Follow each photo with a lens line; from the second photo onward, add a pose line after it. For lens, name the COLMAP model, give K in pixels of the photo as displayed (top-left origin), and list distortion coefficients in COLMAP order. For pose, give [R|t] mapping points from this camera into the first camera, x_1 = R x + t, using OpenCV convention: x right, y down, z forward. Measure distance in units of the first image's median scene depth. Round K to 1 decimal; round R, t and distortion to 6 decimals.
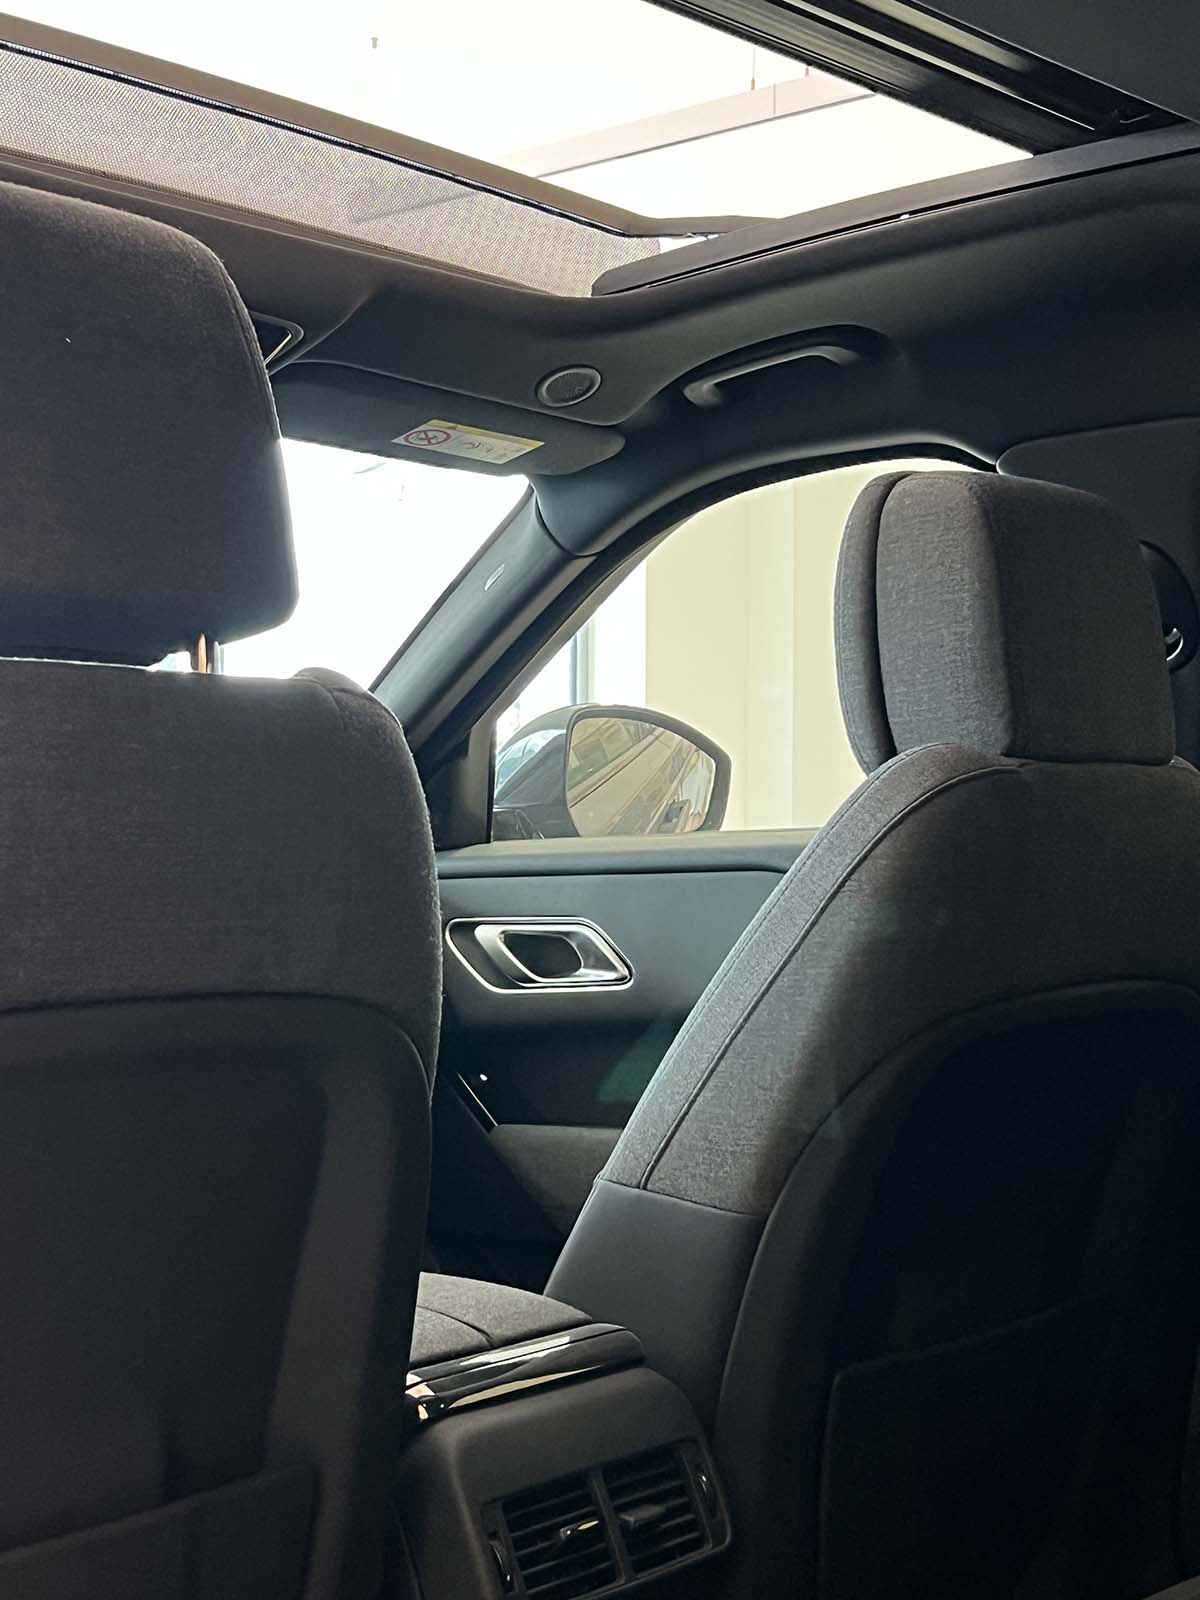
lens RADIAL K [[2504.8, 0, 600.0], [0, 2504.8, 800.0], [0, 0, 1]] dist [0.044007, -0.028724]
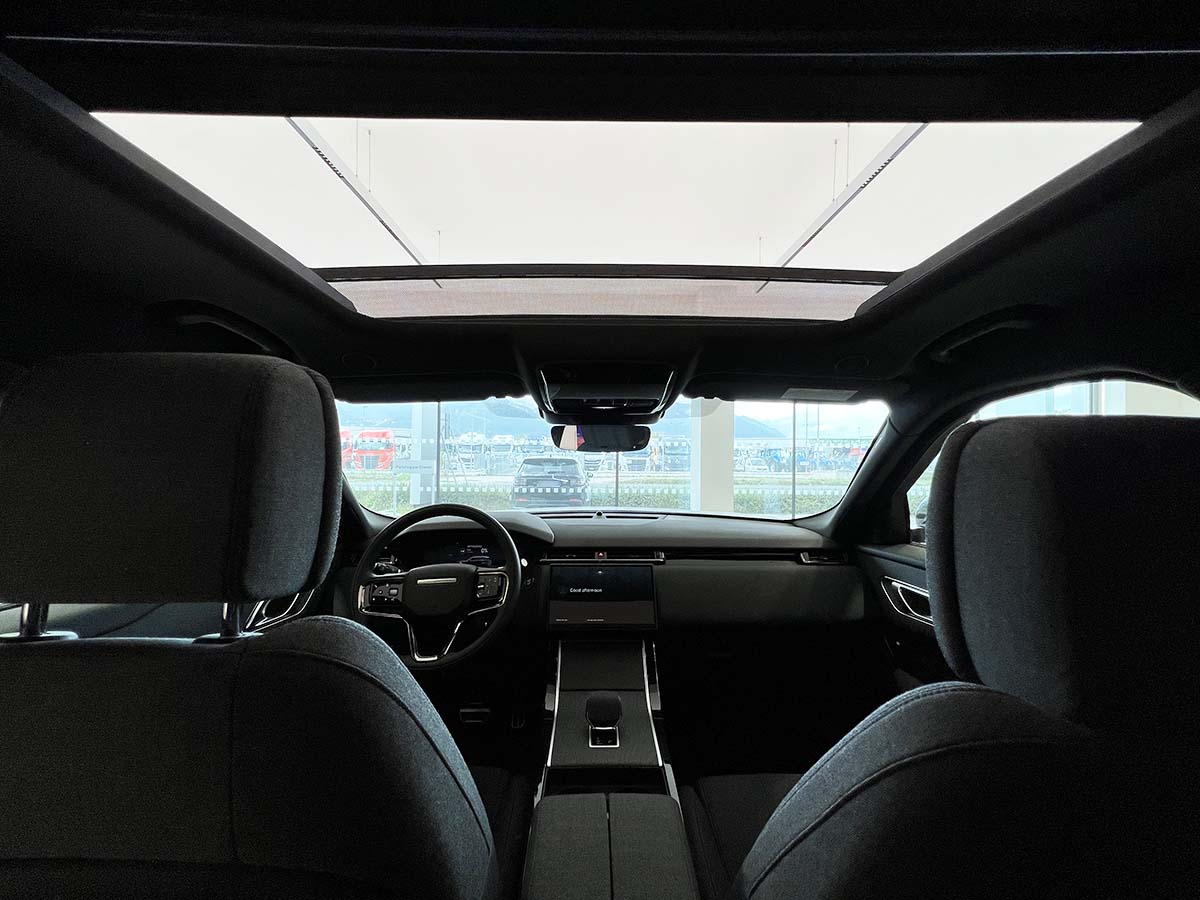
lens RADIAL K [[470.2, 0, 600.0], [0, 470.2, 450.0], [0, 0, 1]] dist [0.000535, 0.000068]
pose [[0.635789, 0.008831, -0.771812, 0.148662], [0.001520, 0.999918, 0.012693, -0.100029], [0.771861, -0.009243, 0.635724, 0.594833]]
